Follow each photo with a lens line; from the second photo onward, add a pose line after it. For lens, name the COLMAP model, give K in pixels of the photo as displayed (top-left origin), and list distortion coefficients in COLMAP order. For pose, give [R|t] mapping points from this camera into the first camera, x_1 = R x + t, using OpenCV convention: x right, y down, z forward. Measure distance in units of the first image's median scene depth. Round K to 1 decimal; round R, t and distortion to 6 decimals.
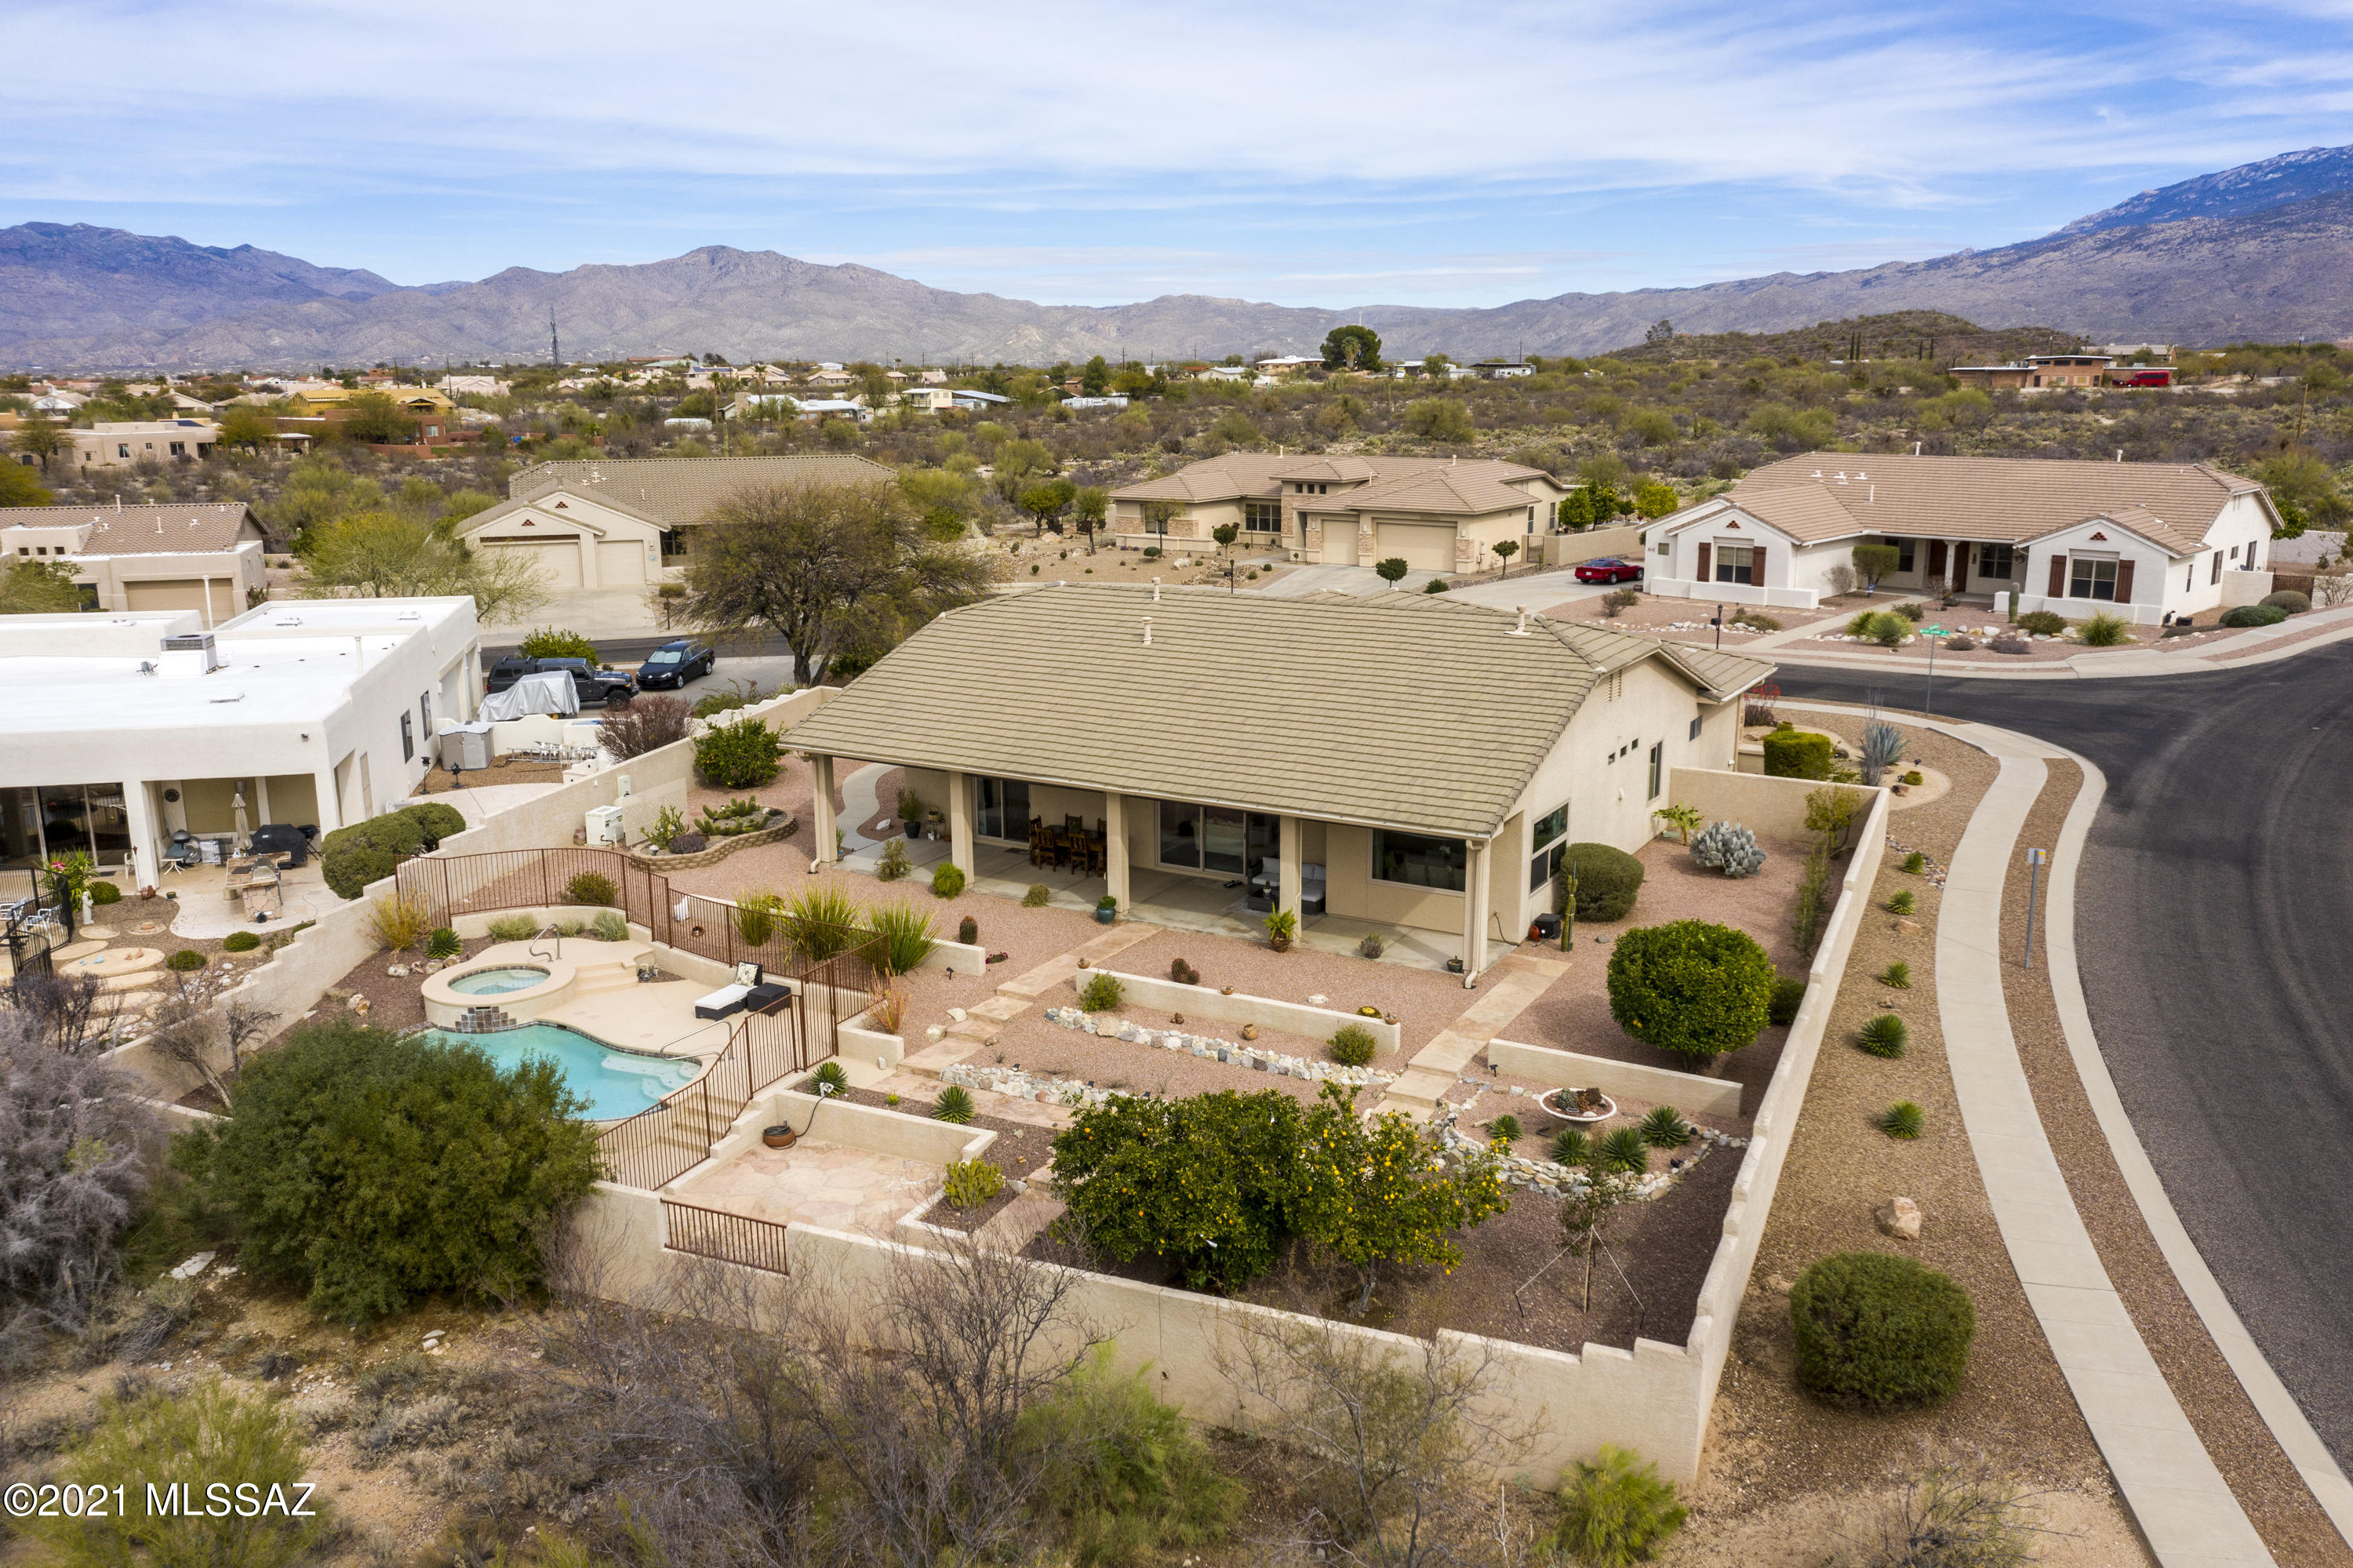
lens RADIAL K [[1870.4, 0, 1176.5], [0, 1870.4, 784.0], [0, 0, 1]] dist [0.000990, 0.003891]
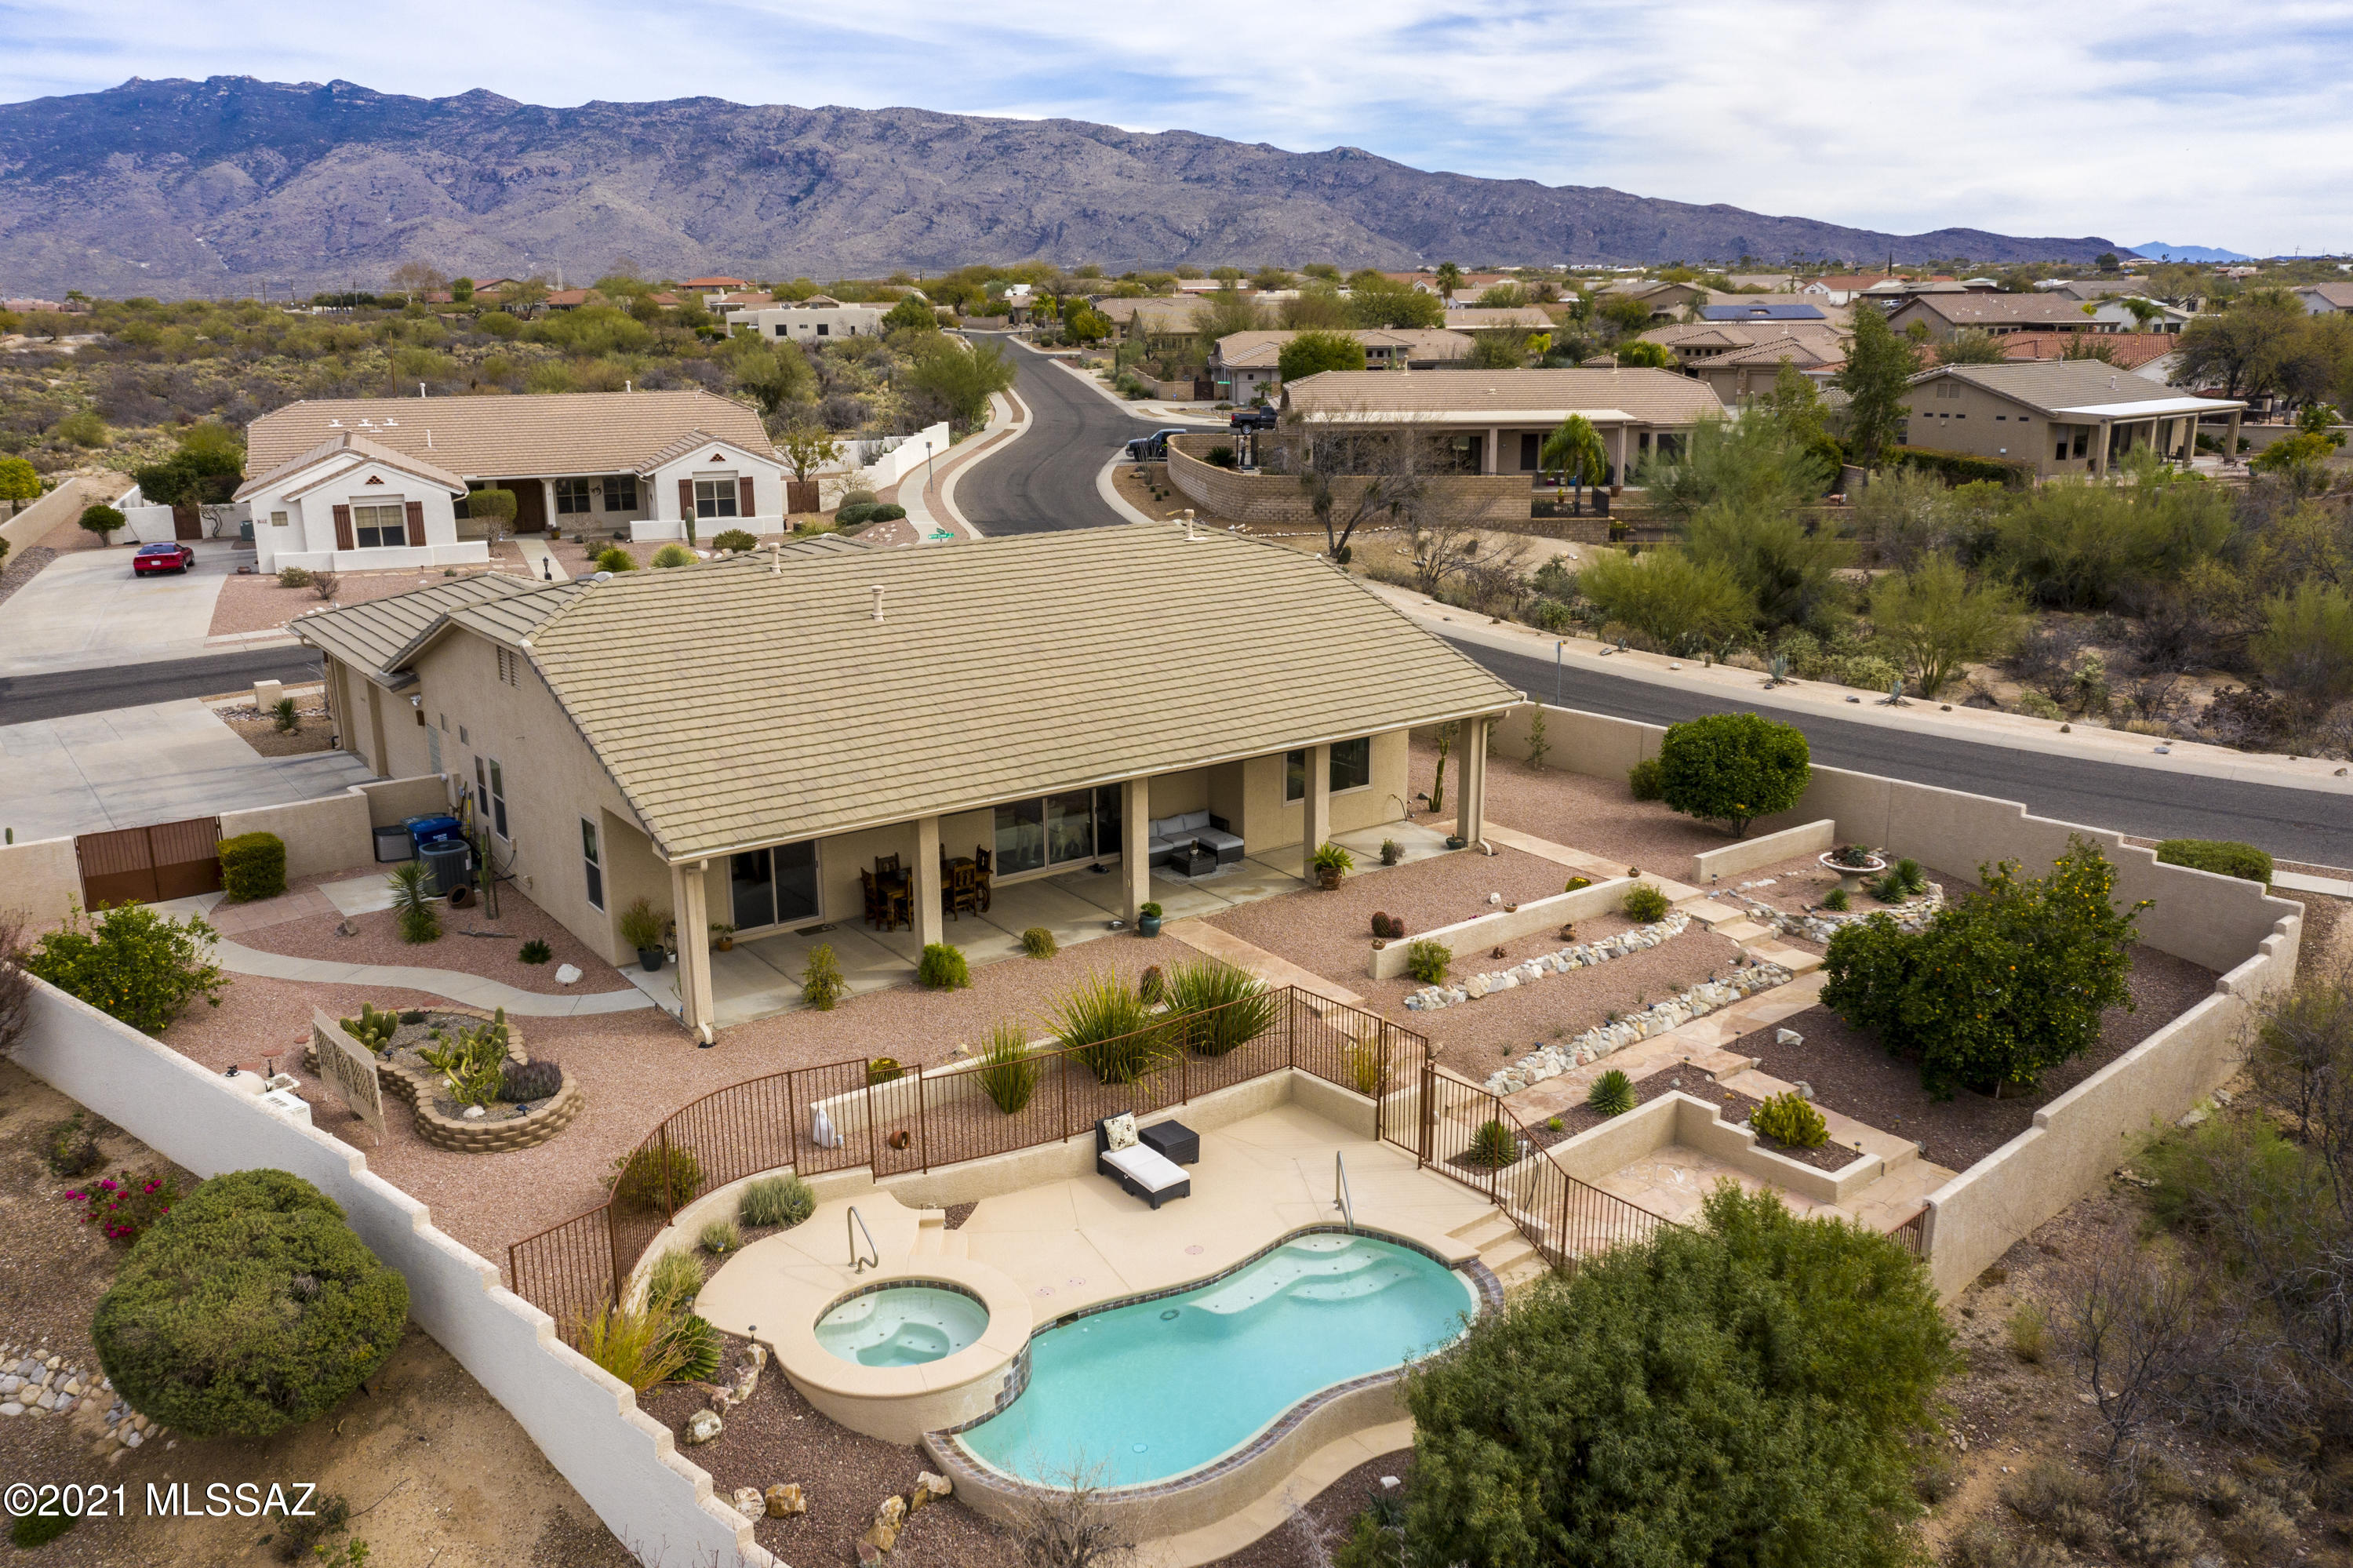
lens RADIAL K [[1870.4, 0, 1176.5], [0, 1870.4, 784.0], [0, 0, 1]] dist [0.000990, 0.003891]
pose [[0.395978, -0.227748, 0.889569, -0.391834], [0.212560, 0.965176, 0.152488, -0.059276], [-0.893320, 0.128705, 0.430599, 0.328357]]
